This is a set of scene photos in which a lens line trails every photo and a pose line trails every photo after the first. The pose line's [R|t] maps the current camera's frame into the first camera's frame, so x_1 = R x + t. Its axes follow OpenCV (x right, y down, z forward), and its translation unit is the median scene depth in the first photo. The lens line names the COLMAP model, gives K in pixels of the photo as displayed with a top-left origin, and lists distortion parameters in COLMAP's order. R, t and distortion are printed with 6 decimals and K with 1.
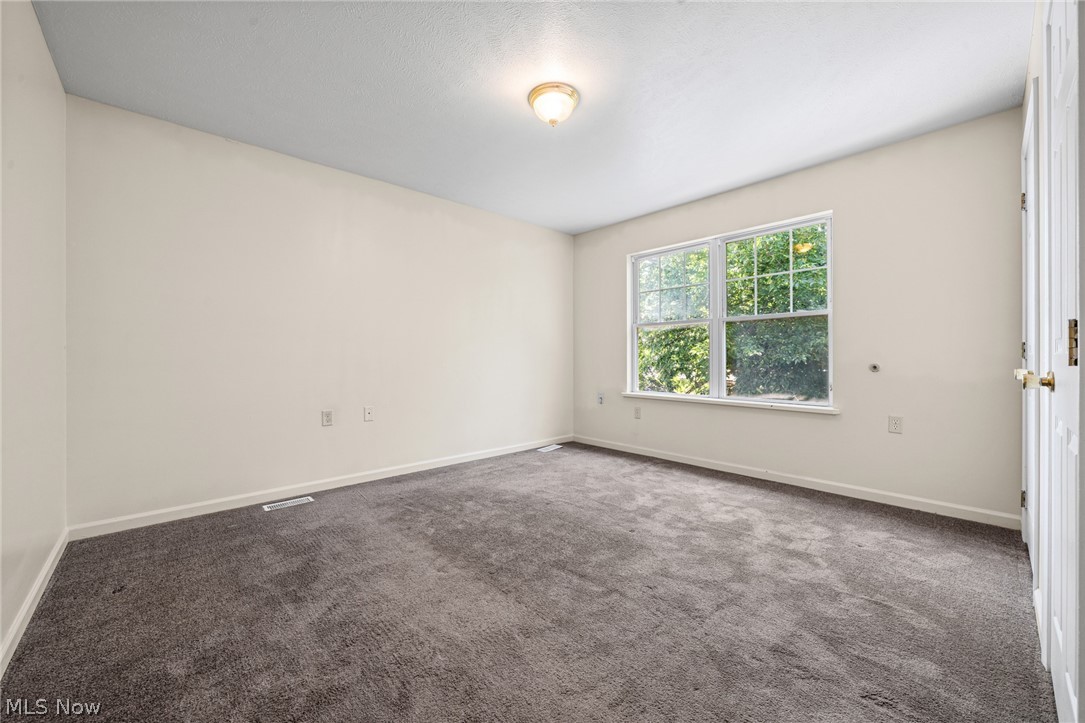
lens RADIAL K [[414.4, 0, 547.2], [0, 414.4, 361.5], [0, 0, 1]] dist [-0.002973, -0.000317]
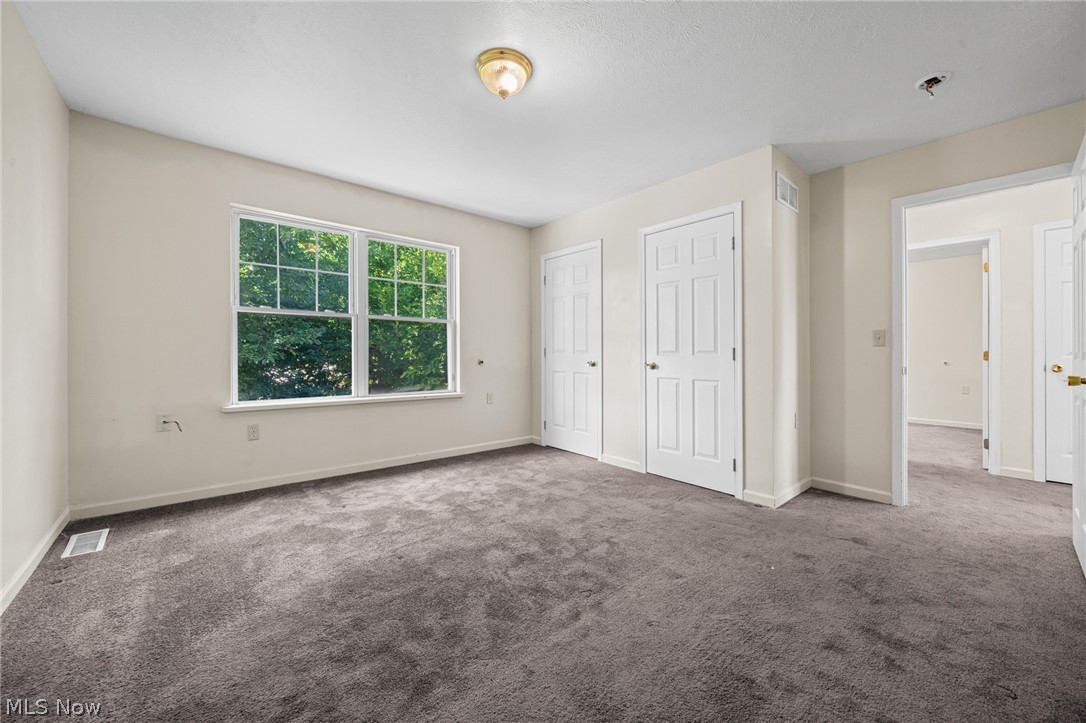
lens RADIAL K [[414.8, 0, 538.7], [0, 414.8, 356.9], [0, 0, 1]] dist [-0.002973, -0.000317]
pose [[0.056932, -0.003336, 0.998372, -0.723345], [0.003921, 0.999987, 0.003118, -0.009644], [-0.998370, 0.003737, 0.056945, 0.730116]]
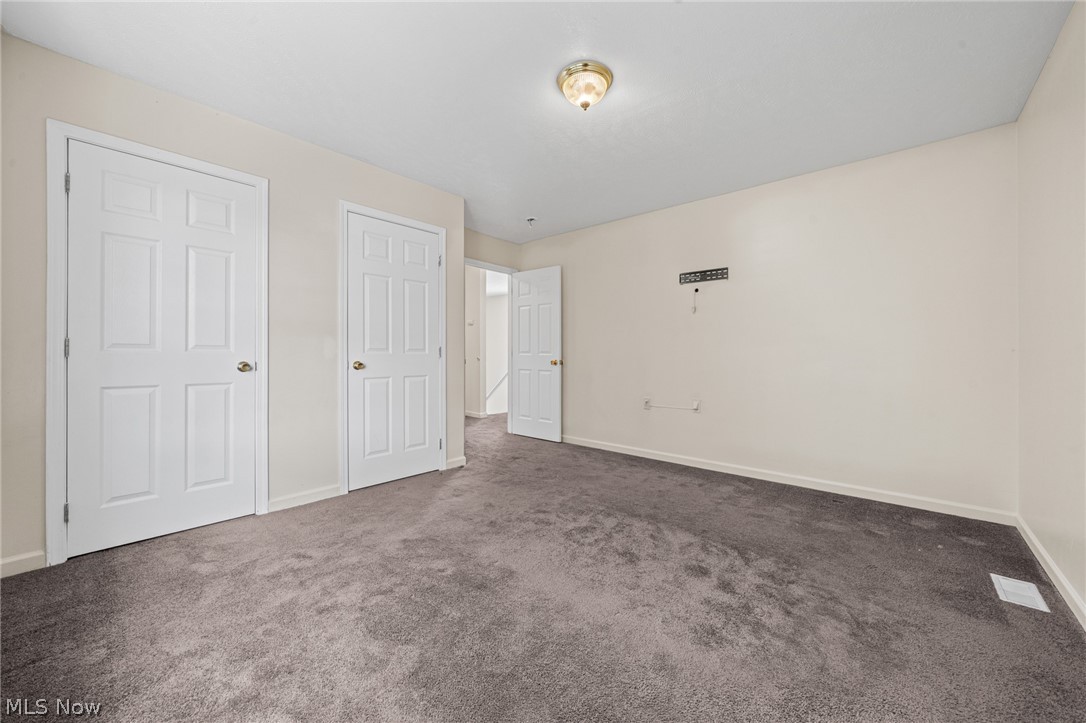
lens RADIAL K [[414.8, 0, 536.4], [0, 414.8, 350.5], [0, 0, 1]] dist [-0.002973, -0.000317]
pose [[-0.996179, -0.006257, -0.087115, 0.178716], [-0.006860, 0.999955, 0.006627, -0.027355], [0.087069, 0.007199, -0.996176, 1.593268]]
